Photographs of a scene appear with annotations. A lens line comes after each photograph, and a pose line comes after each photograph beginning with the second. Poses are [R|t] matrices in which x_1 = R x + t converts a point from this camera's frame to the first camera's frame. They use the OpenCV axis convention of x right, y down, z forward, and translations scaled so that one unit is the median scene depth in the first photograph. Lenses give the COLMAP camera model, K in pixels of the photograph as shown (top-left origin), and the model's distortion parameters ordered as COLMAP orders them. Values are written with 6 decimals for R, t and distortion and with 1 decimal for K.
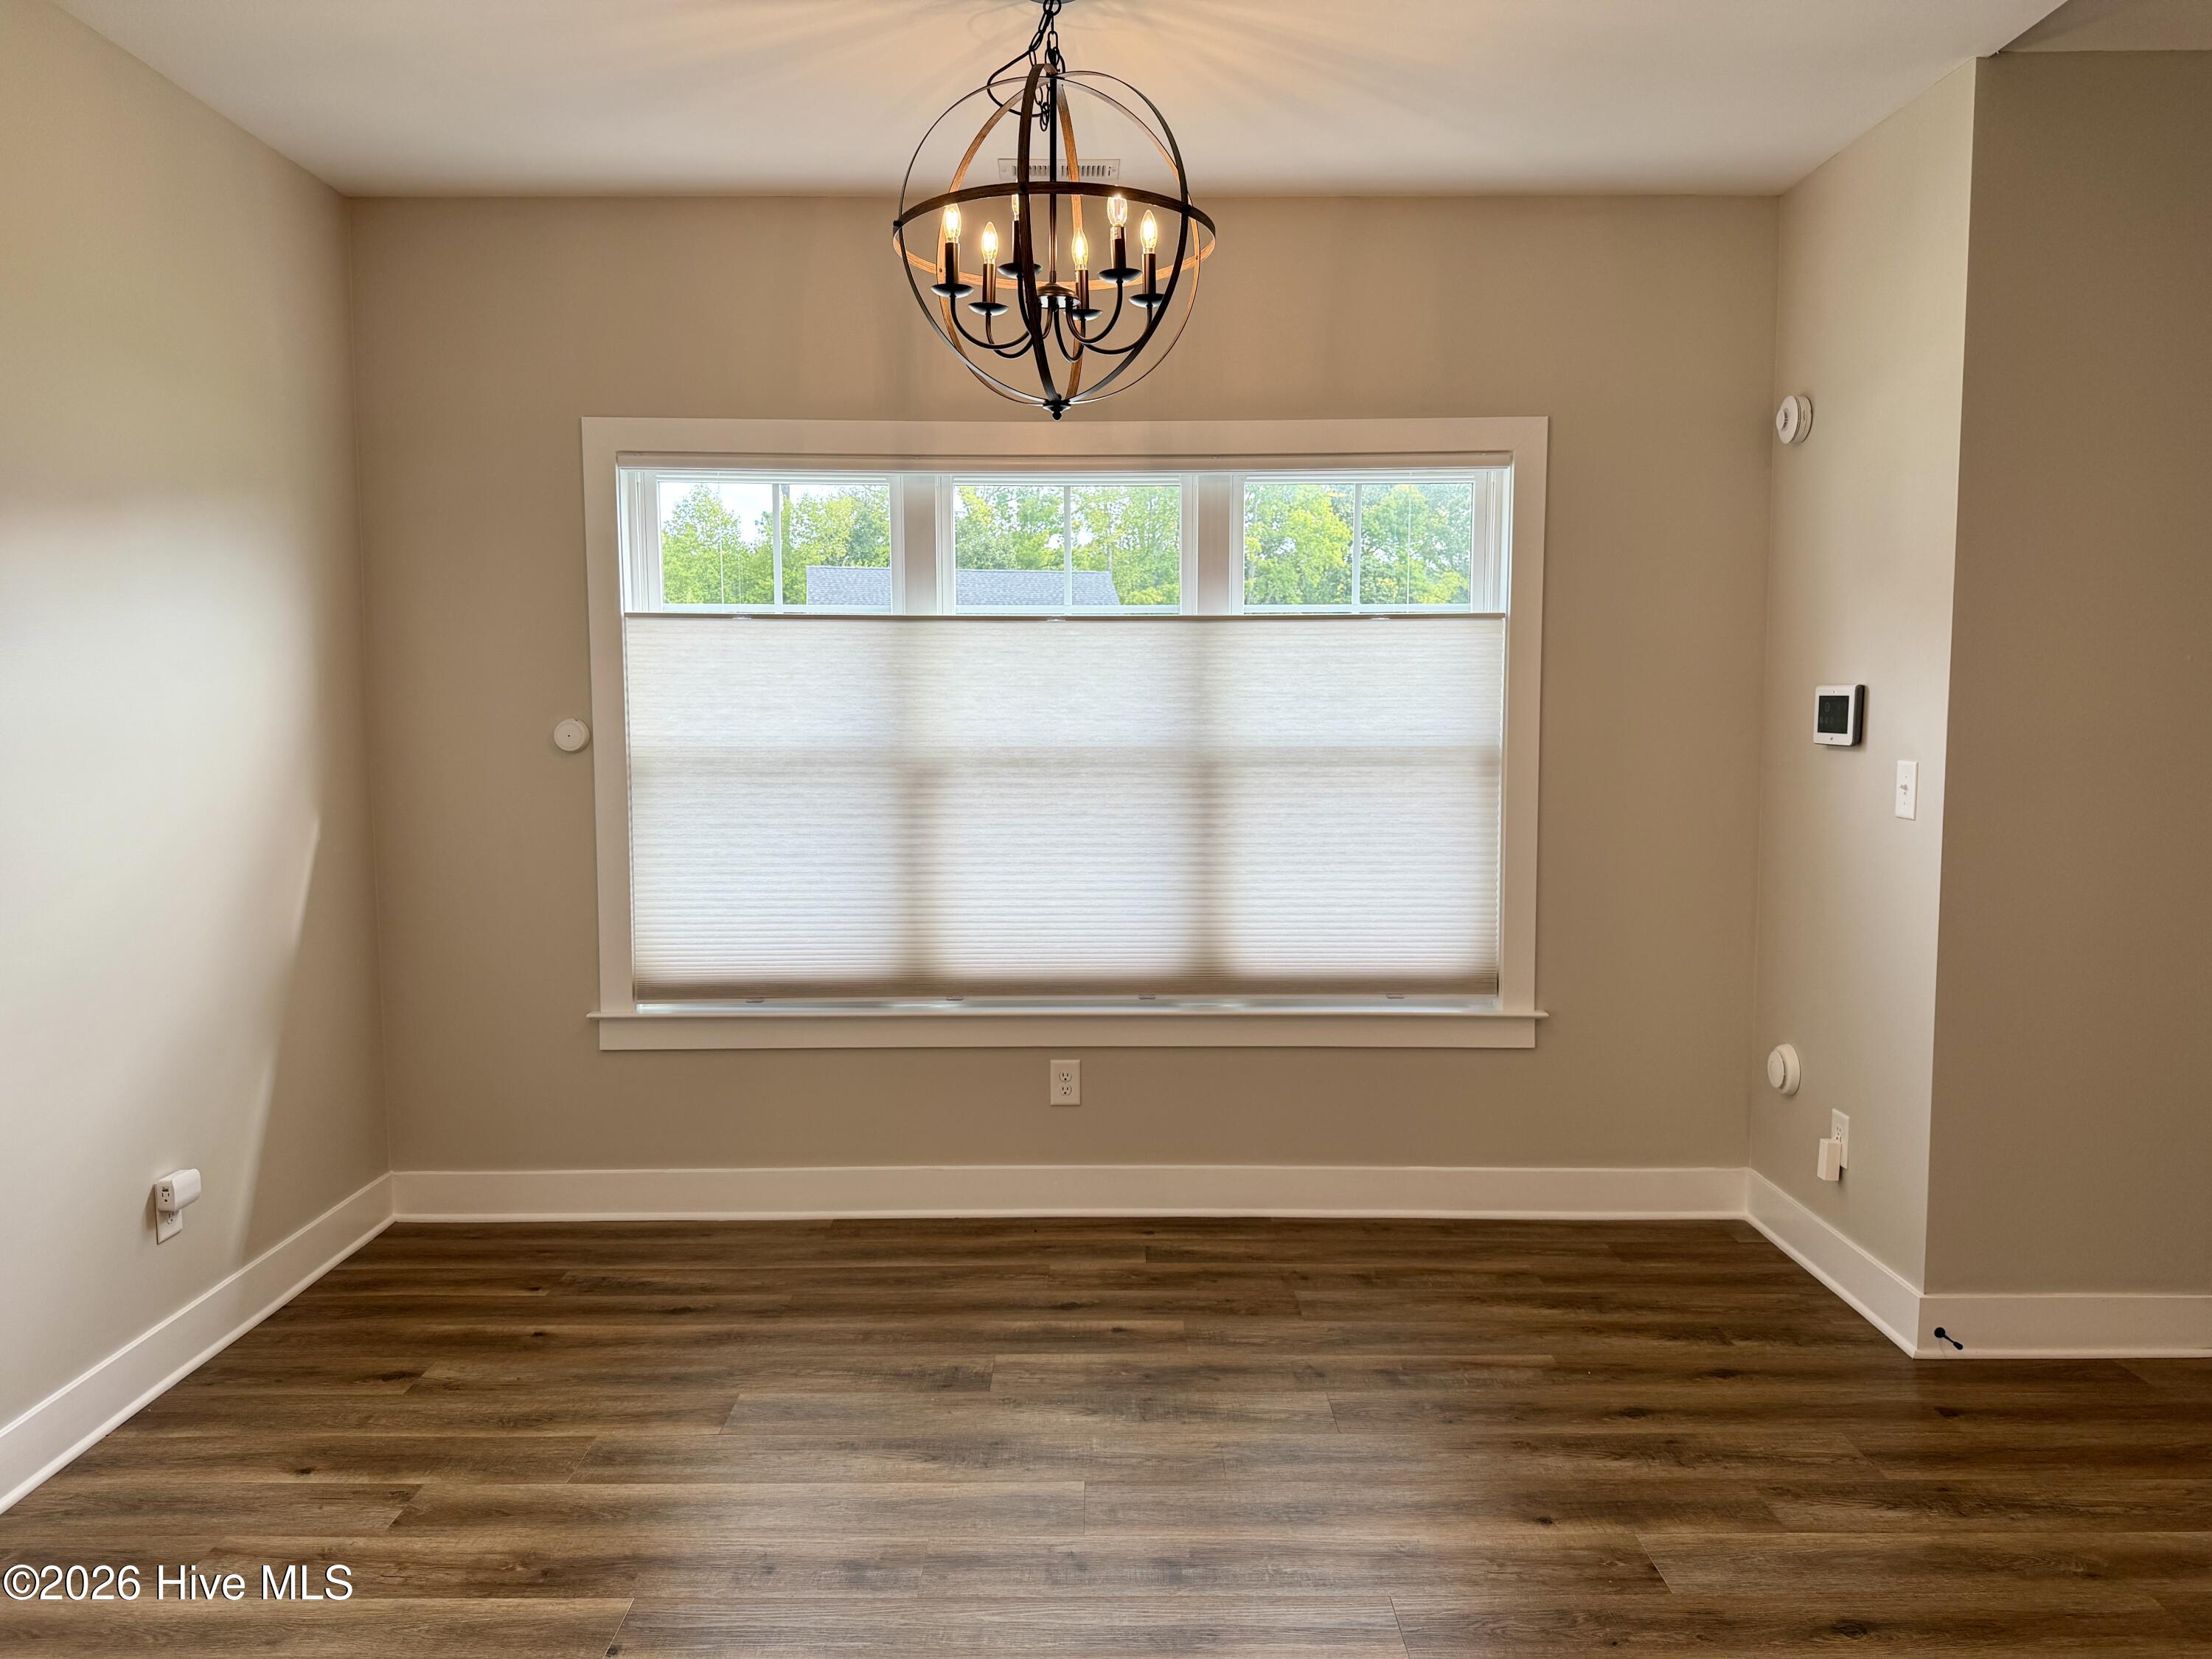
lens RADIAL K [[1557.8, 0, 1095.6], [0, 1557.8, 837.4], [0, 0, 1]] dist [0.057215, -0.075109]
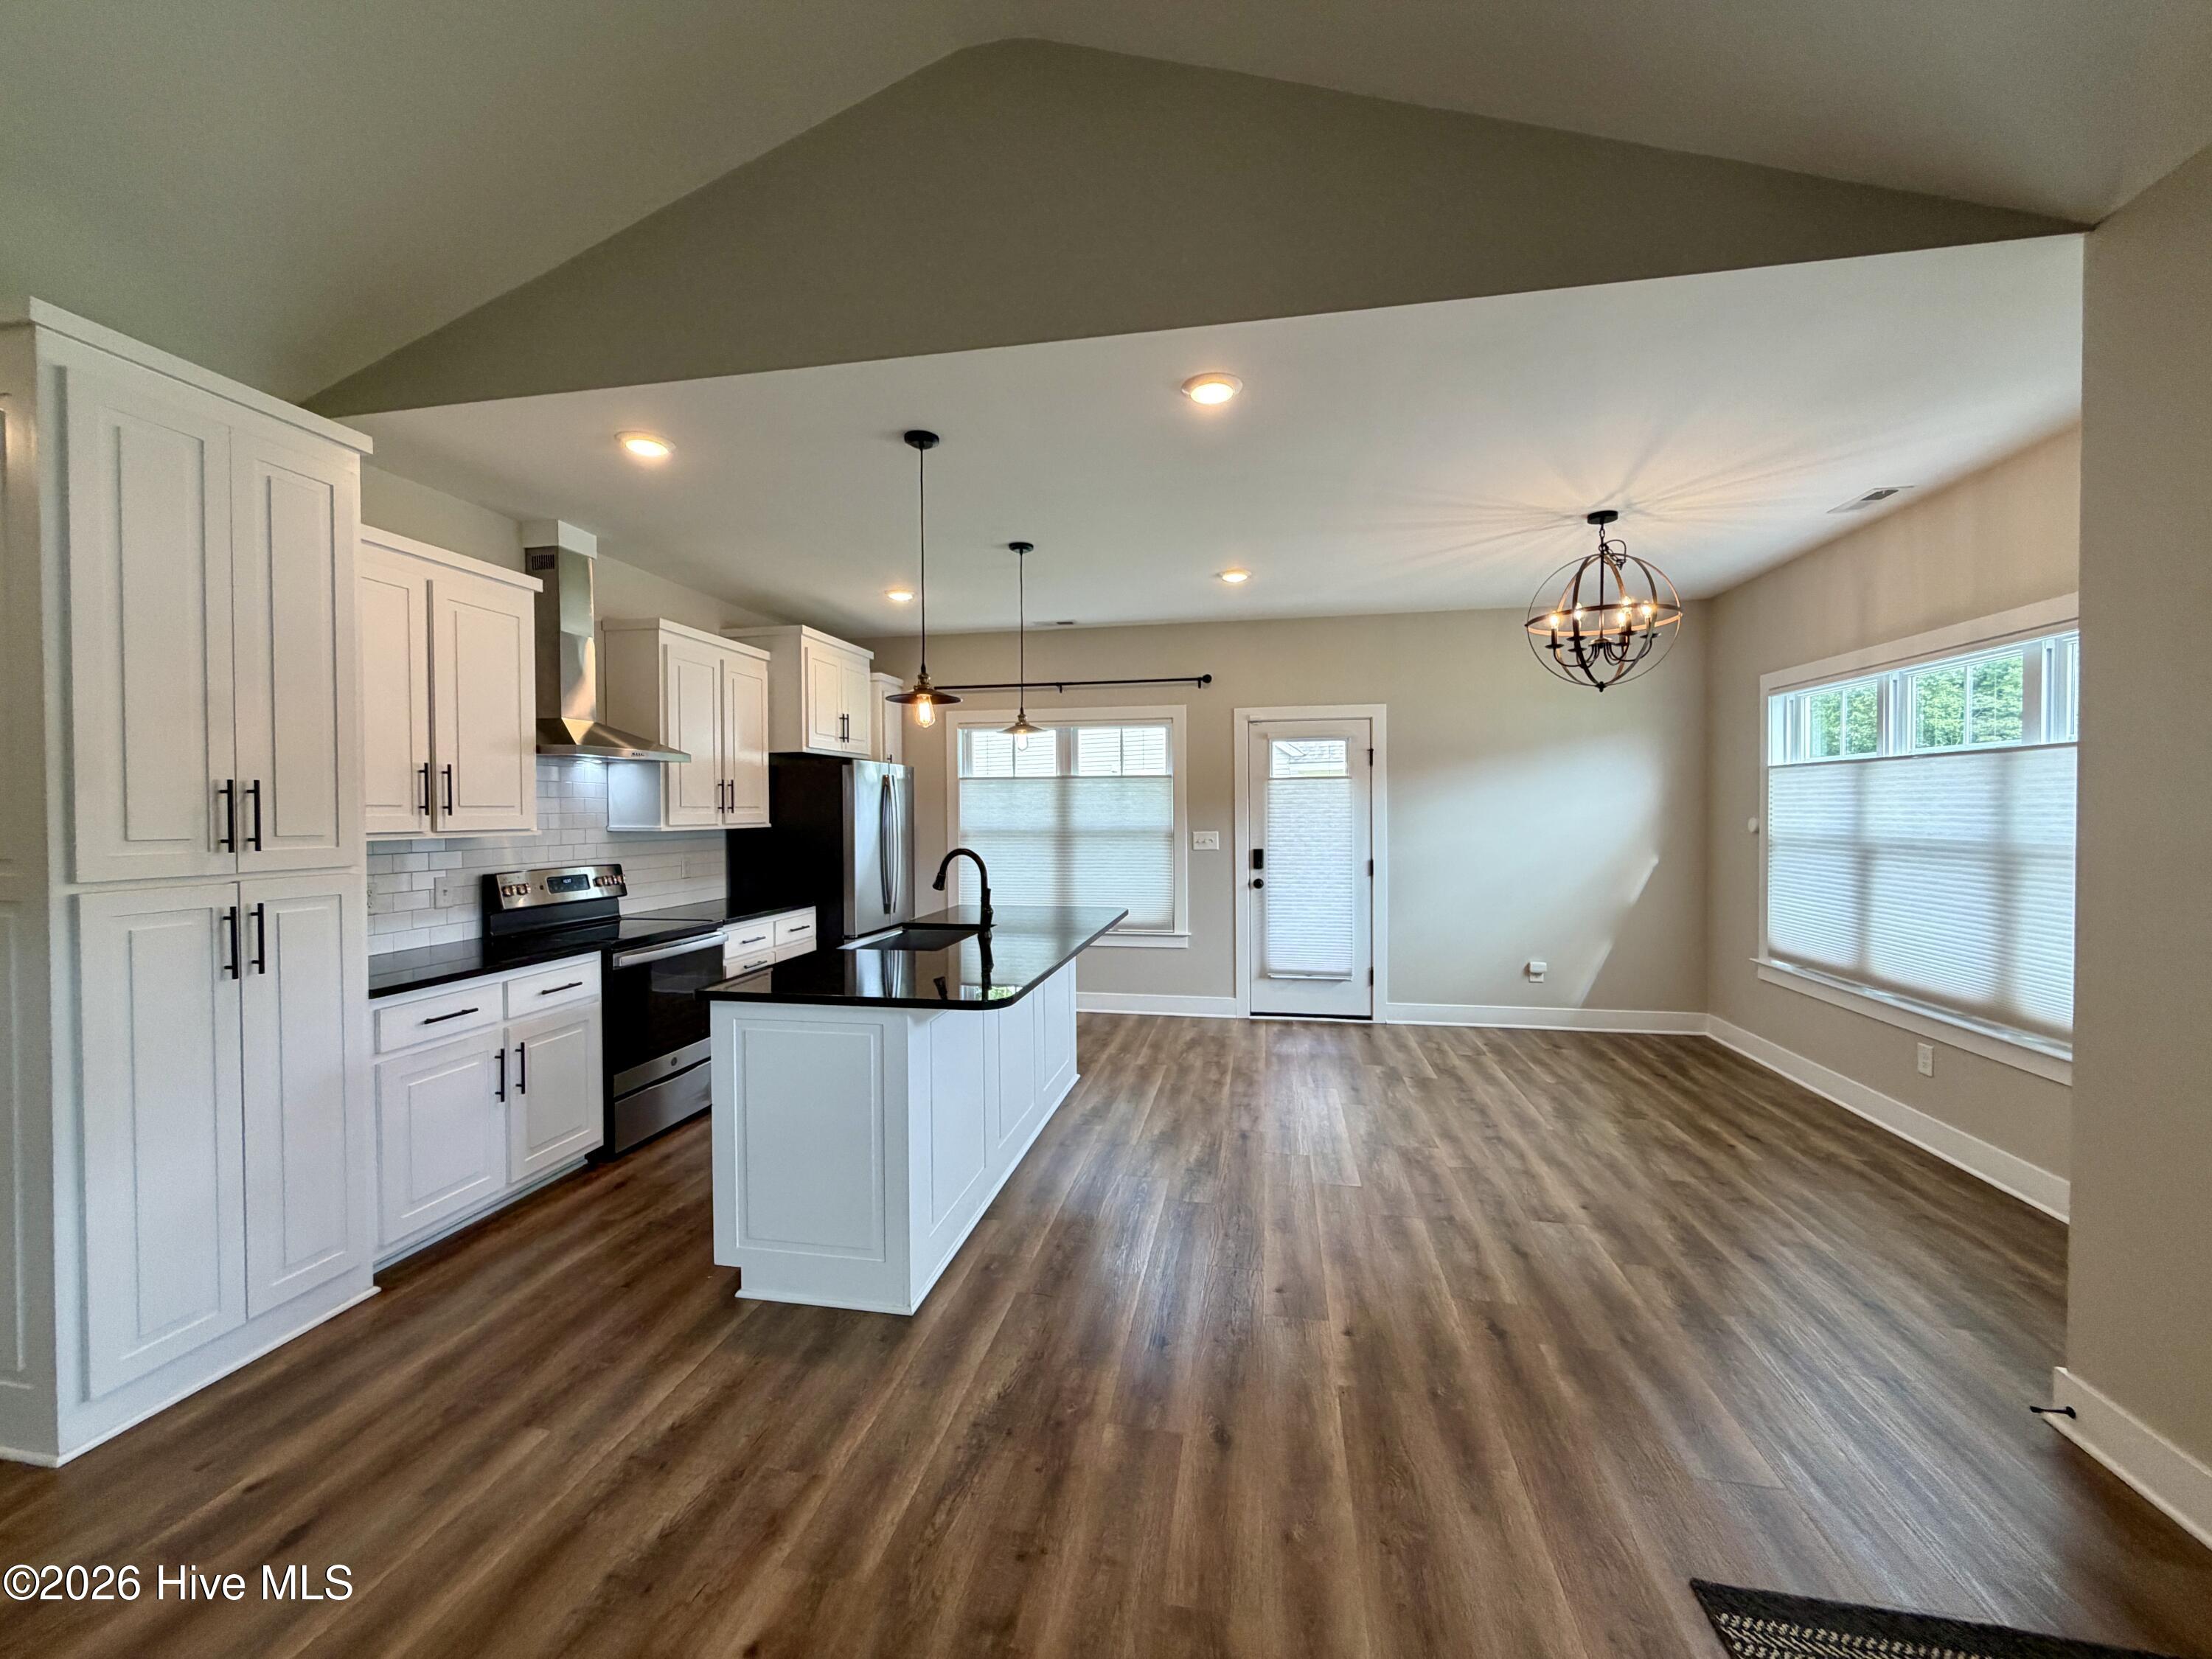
lens RADIAL K [[881.8, 0, 1099.3], [0, 881.8, 830.4], [0, 0, 1]] dist [-0.001194, -0.000615]
pose [[-0.183985, 0.029095, -0.982498, 0.994025], [-0.083117, 0.995521, 0.045046, -0.037903], [0.979408, 0.089951, -0.180743, 0.352021]]
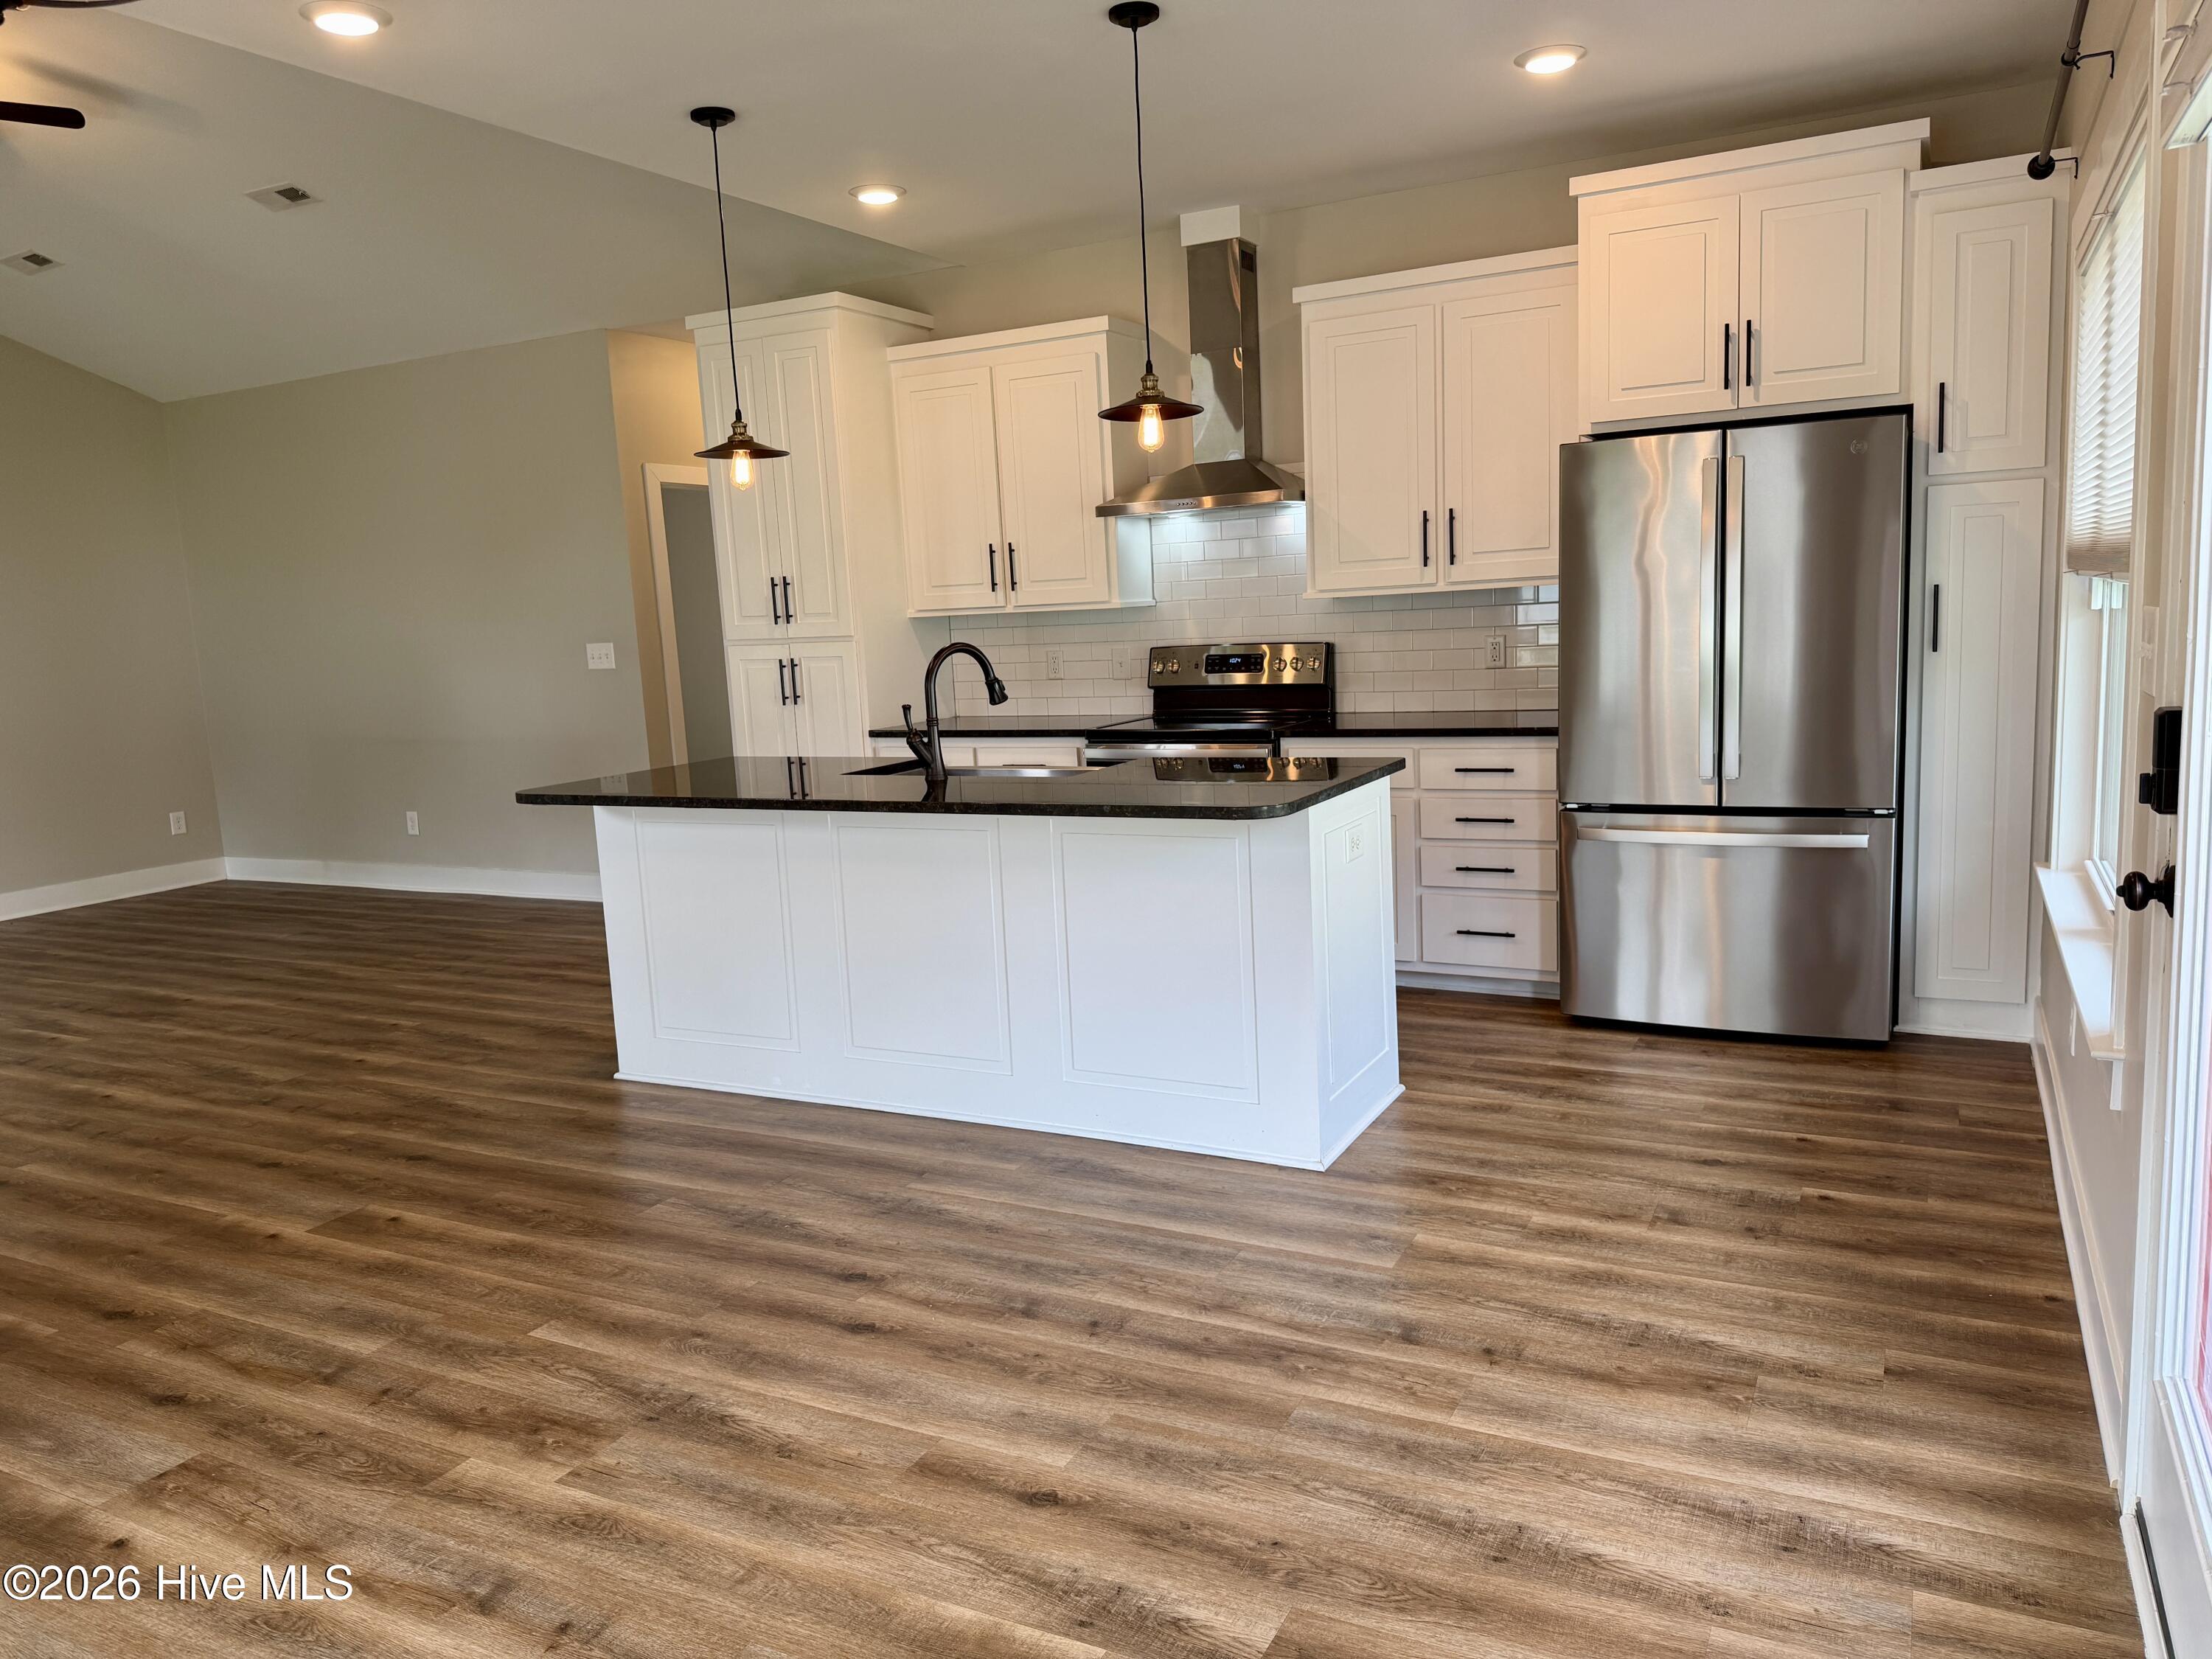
lens RADIAL K [[1557.8, 0, 1093.3], [0, 1557.8, 831.2], [0, 0, 1]] dist [0.057215, -0.075109]
pose [[-0.883296, -0.020177, 0.468381, -0.397342], [0.095517, 0.970372, 0.221934, -0.065764], [-0.458982, 0.240771, -0.855199, 0.919254]]
